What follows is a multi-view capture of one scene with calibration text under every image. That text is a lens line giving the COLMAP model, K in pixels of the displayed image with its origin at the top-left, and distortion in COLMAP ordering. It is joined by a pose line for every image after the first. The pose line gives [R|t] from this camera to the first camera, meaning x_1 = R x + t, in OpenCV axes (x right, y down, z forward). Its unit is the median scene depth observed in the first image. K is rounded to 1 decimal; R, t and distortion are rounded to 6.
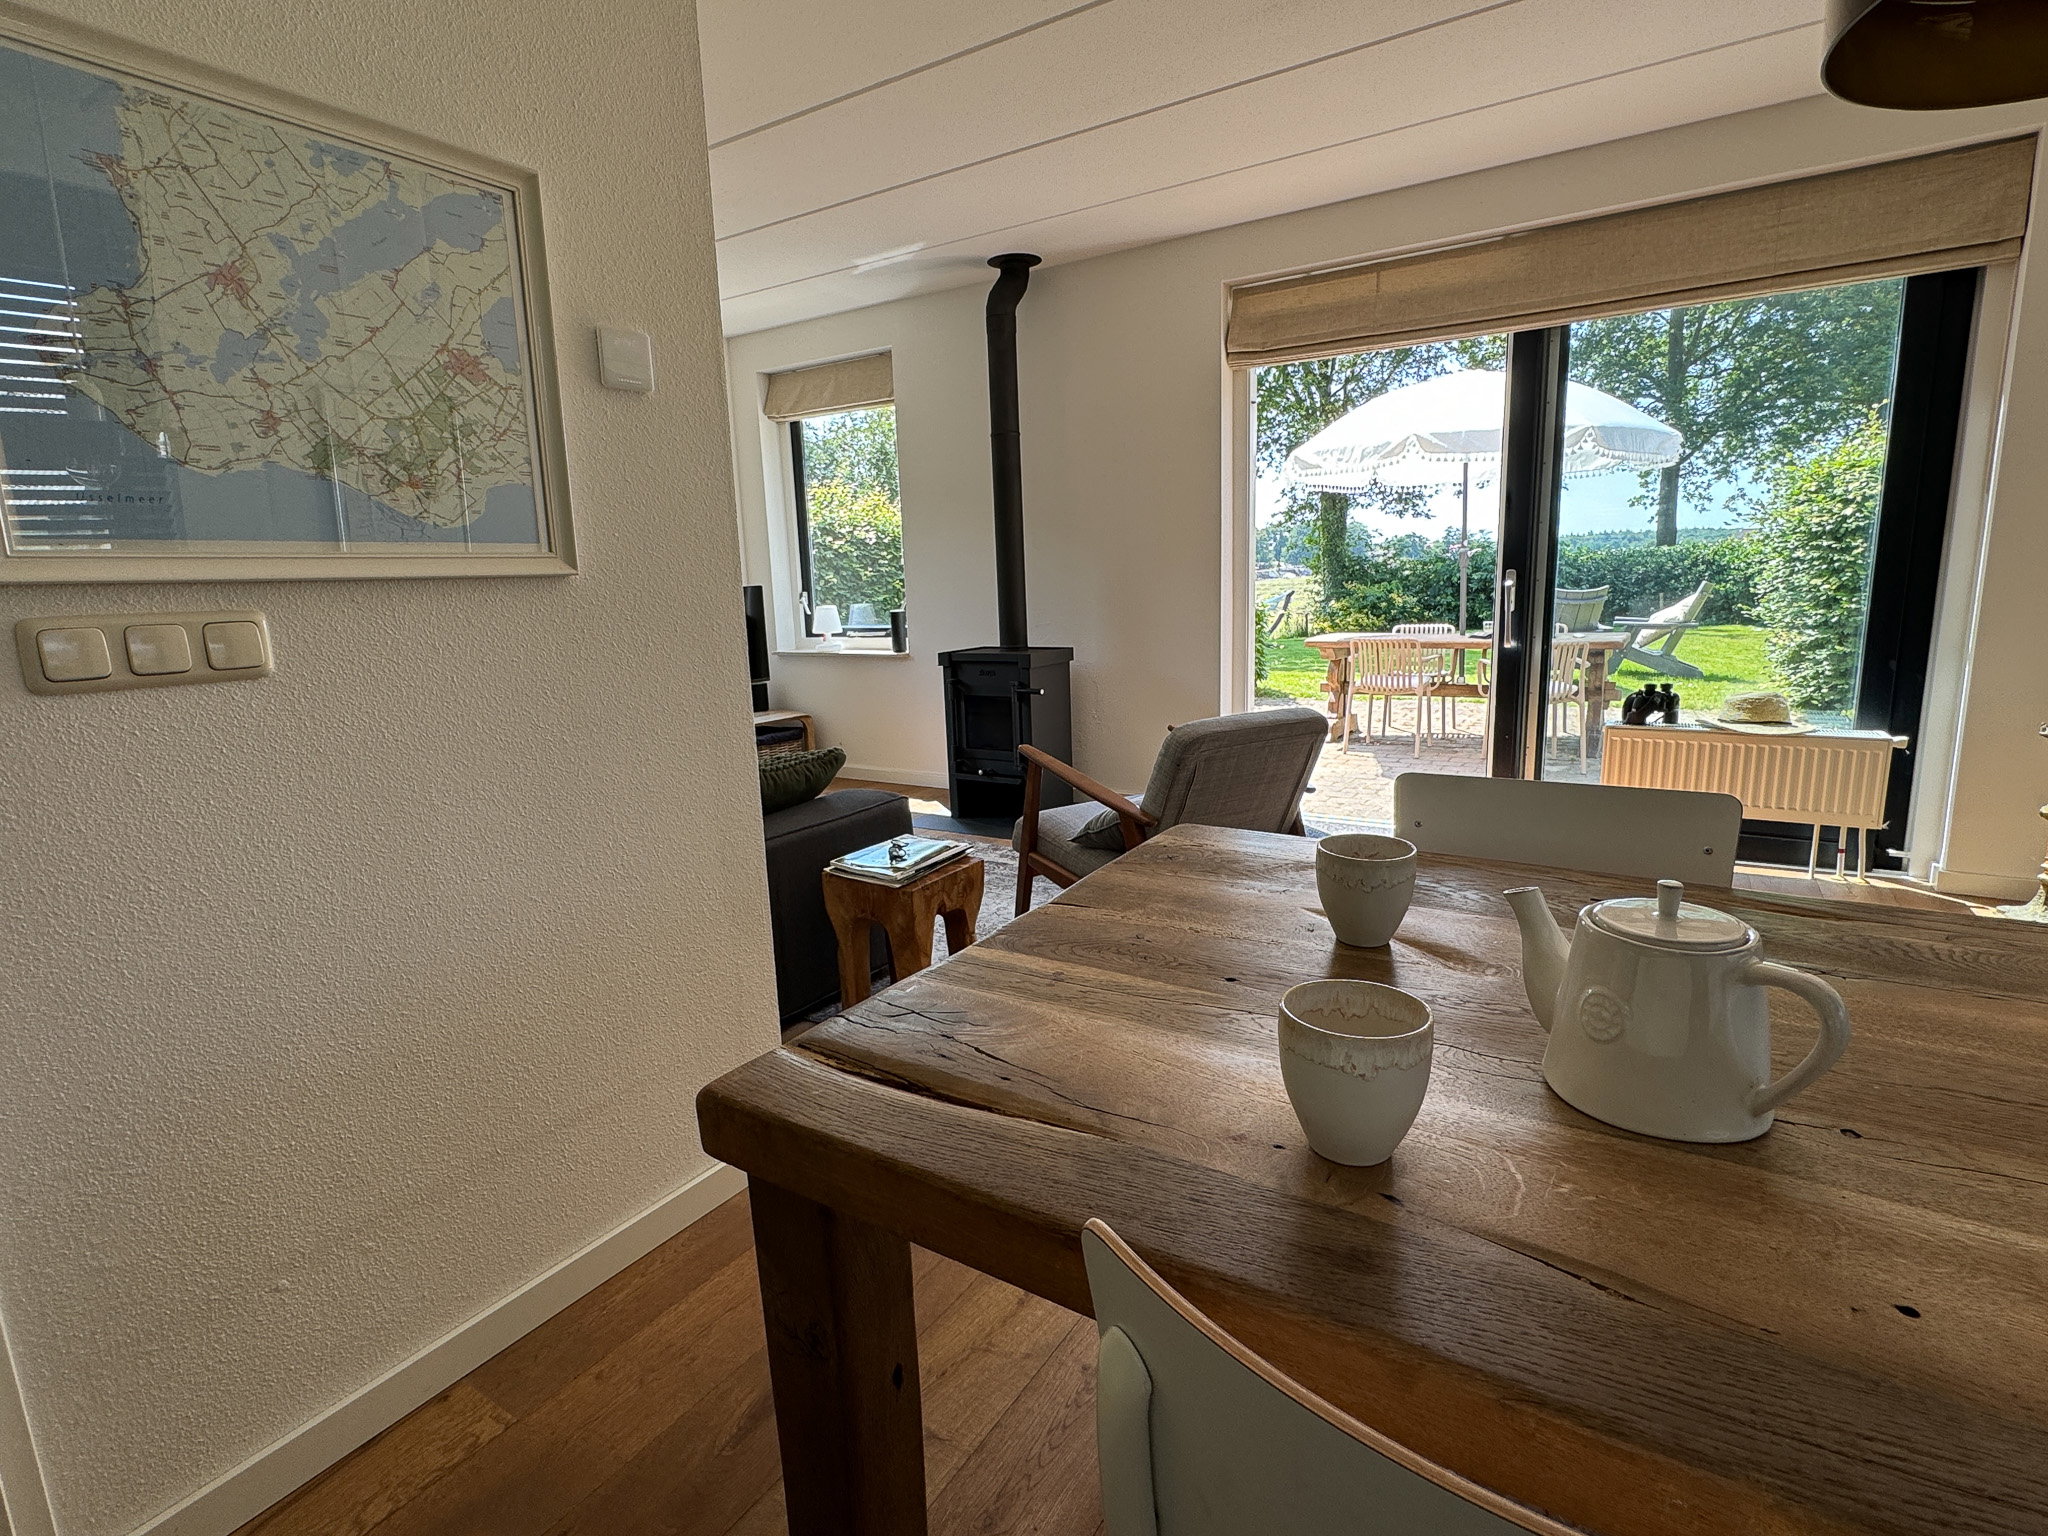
lens RADIAL K [[1003.6, 0, 1024.0], [0, 1003.6, 768.0], [0, 0, 1]] dist [-0.000485, 0.000081]
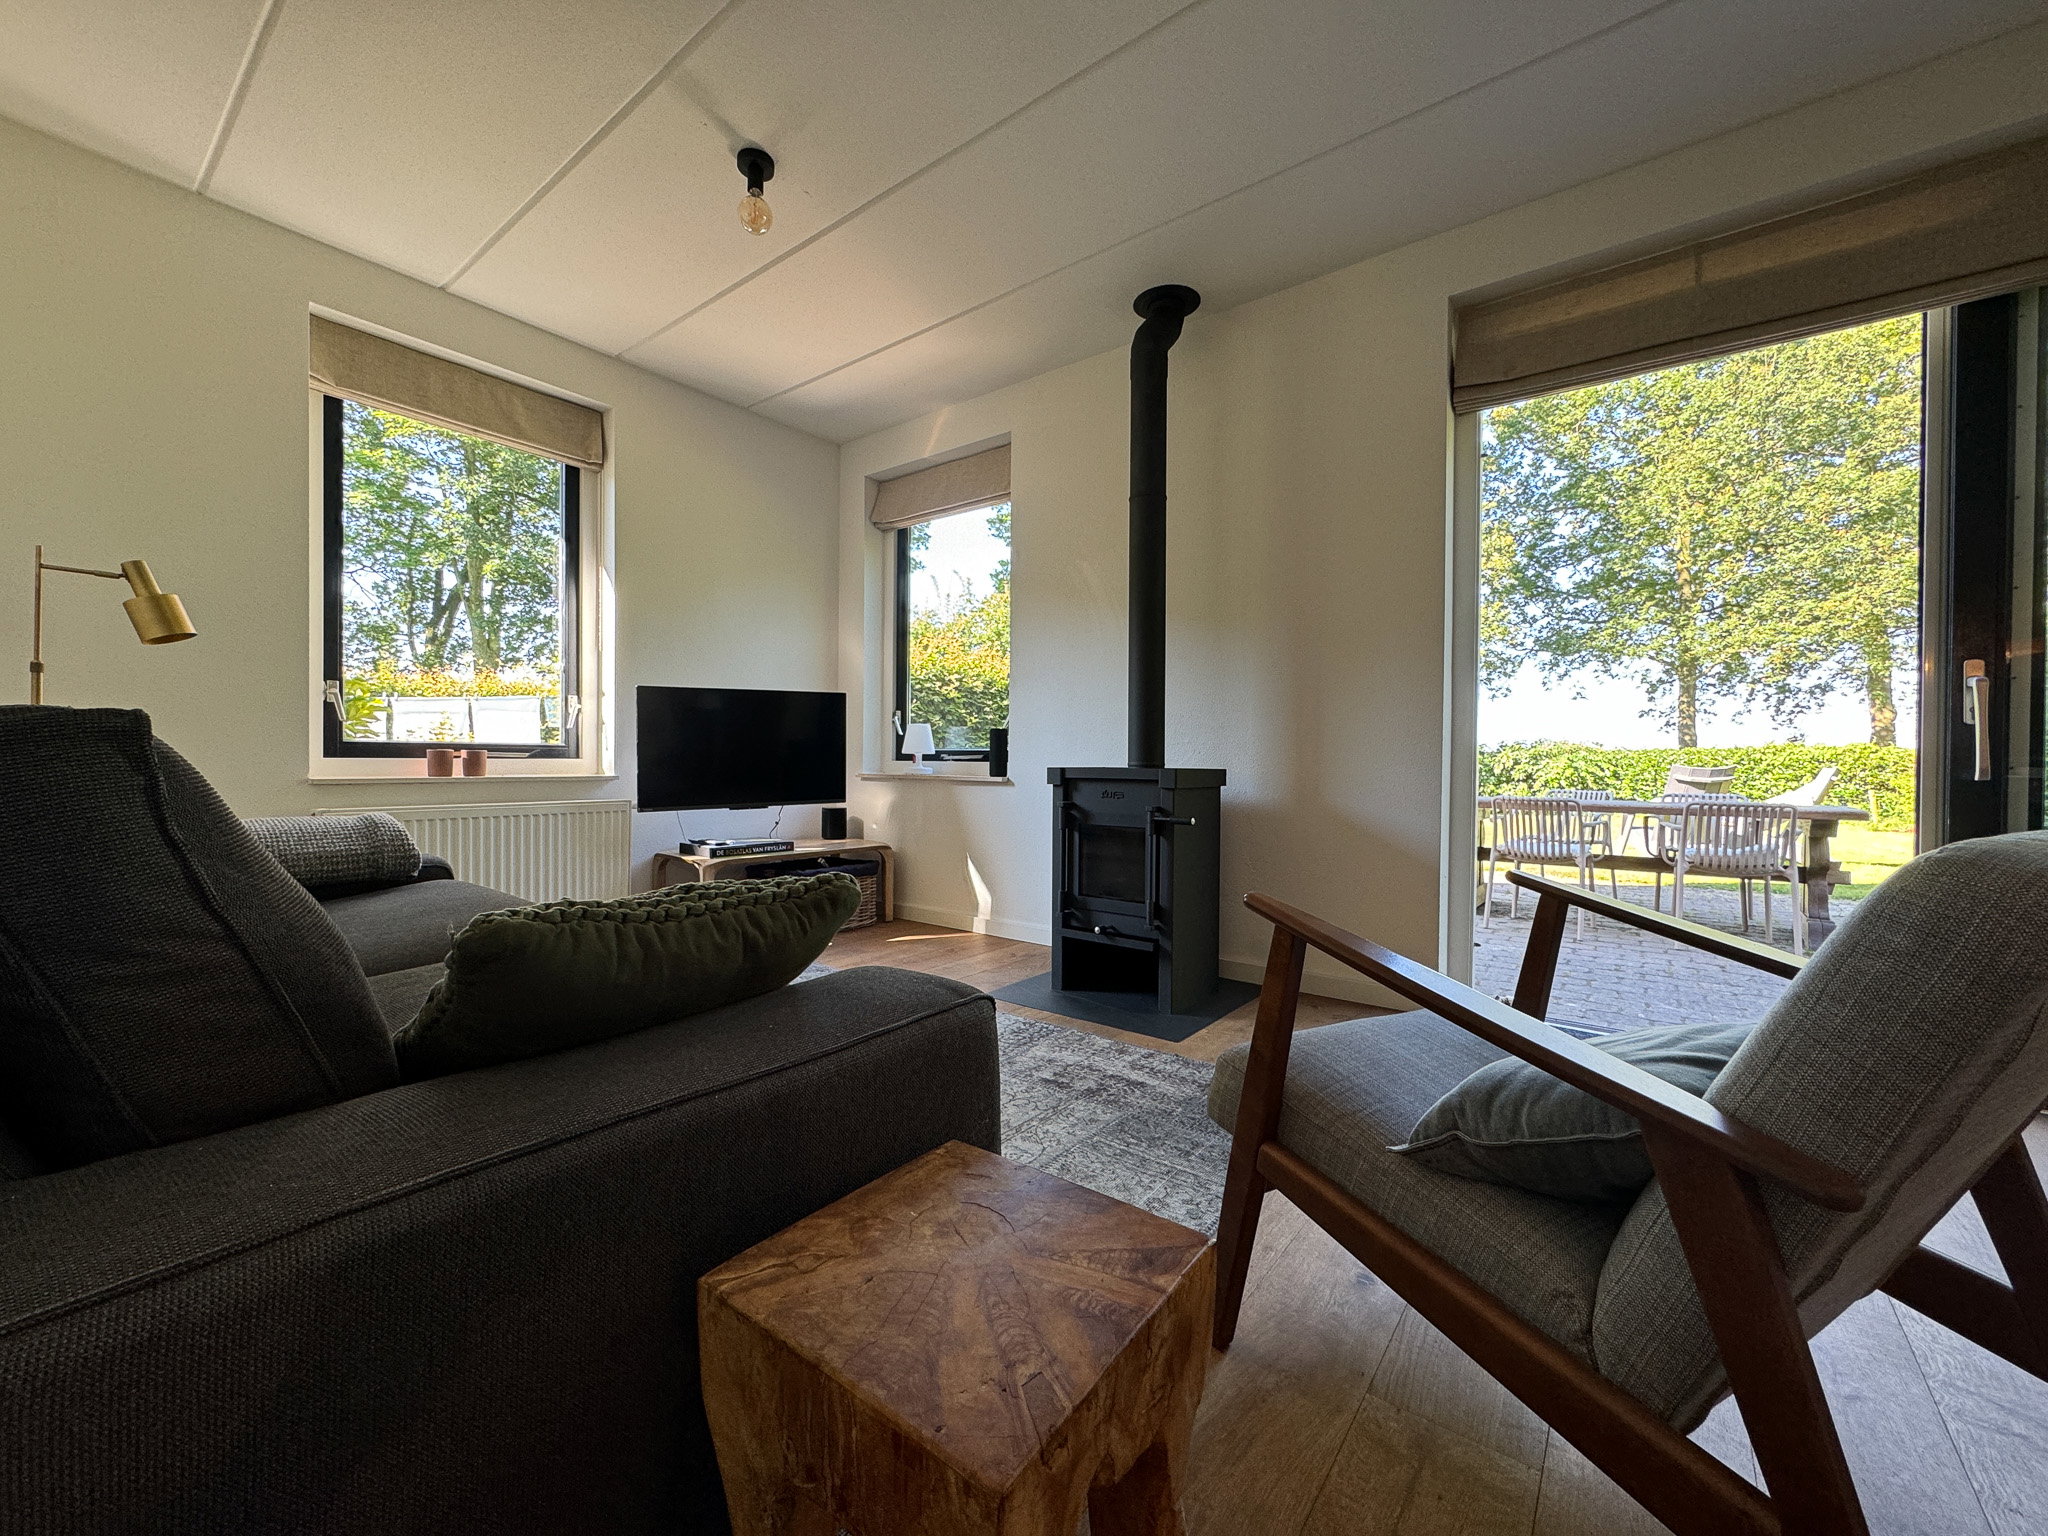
lens RADIAL K [[817.2, 0, 1024.0], [0, 817.2, 768.0], [0, 0, 1]] dist [0.001754, 0.000292]
pose [[0.994554, 0.044099, -0.094434, -0.041484], [-0.059996, 0.983136, -0.172754, -0.004941], [0.085223, 0.177479, 0.980428, 0.361091]]
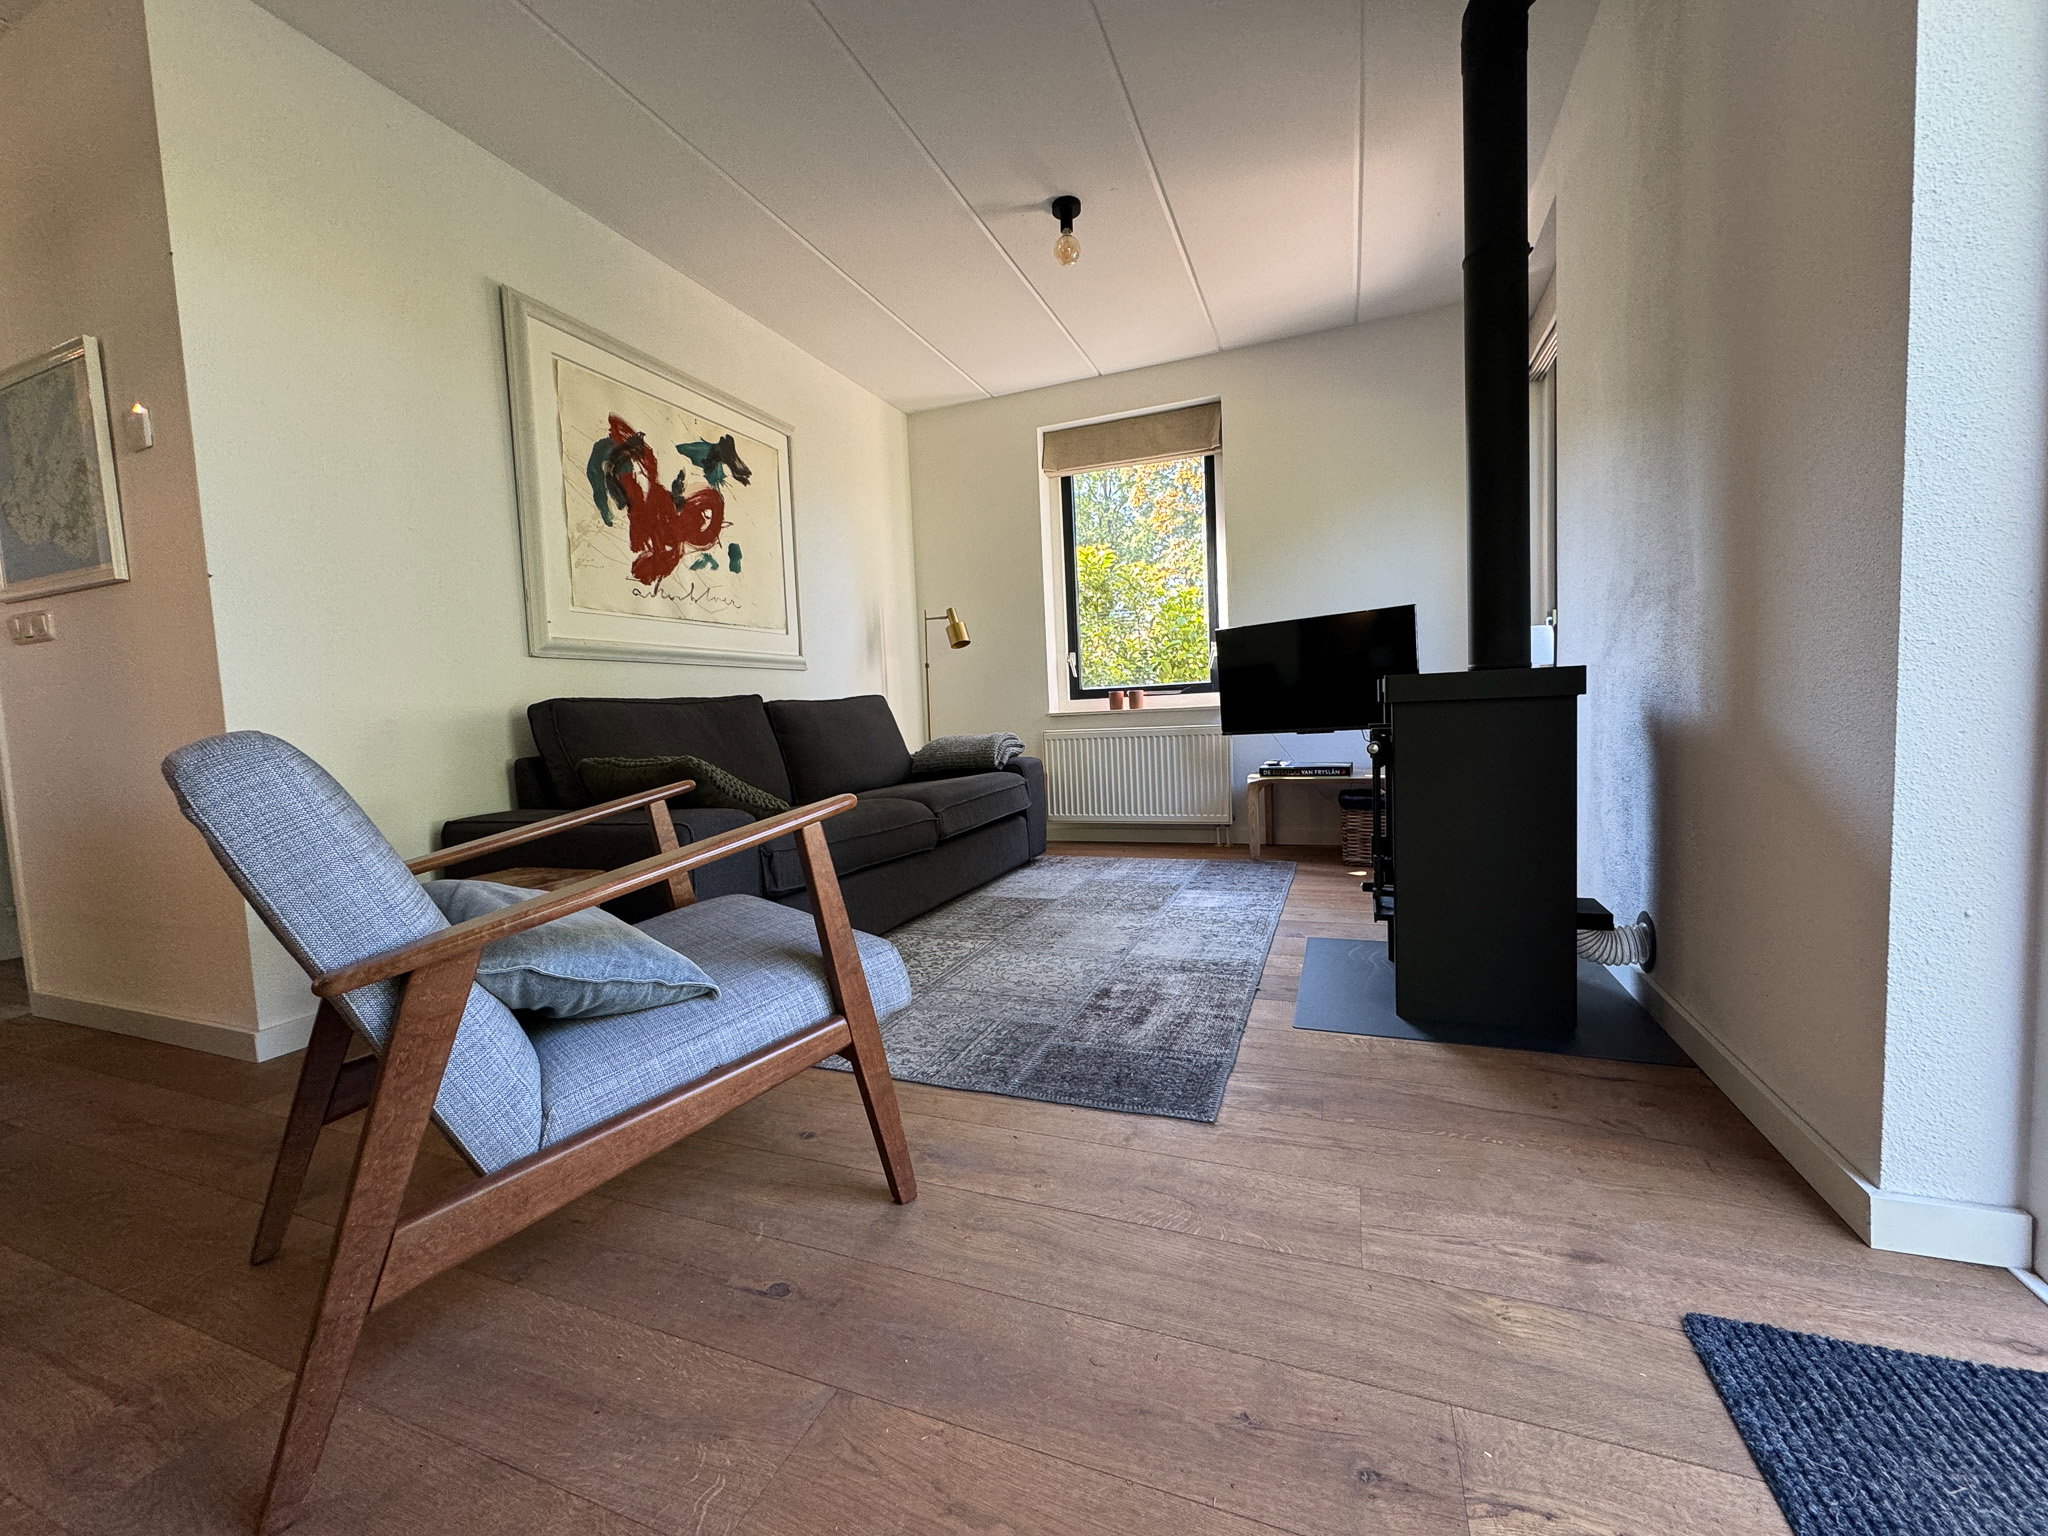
lens RADIAL K [[812.8, 0, 1024.0], [0, 812.8, 768.0], [0, 0, 1]] dist [0.000896, 0.000014]
pose [[0.189443, 0.093975, -0.977384, 0.333026], [-0.145821, 0.987064, 0.066642, -0.058711], [0.971003, 0.129899, 0.200696, 0.648005]]
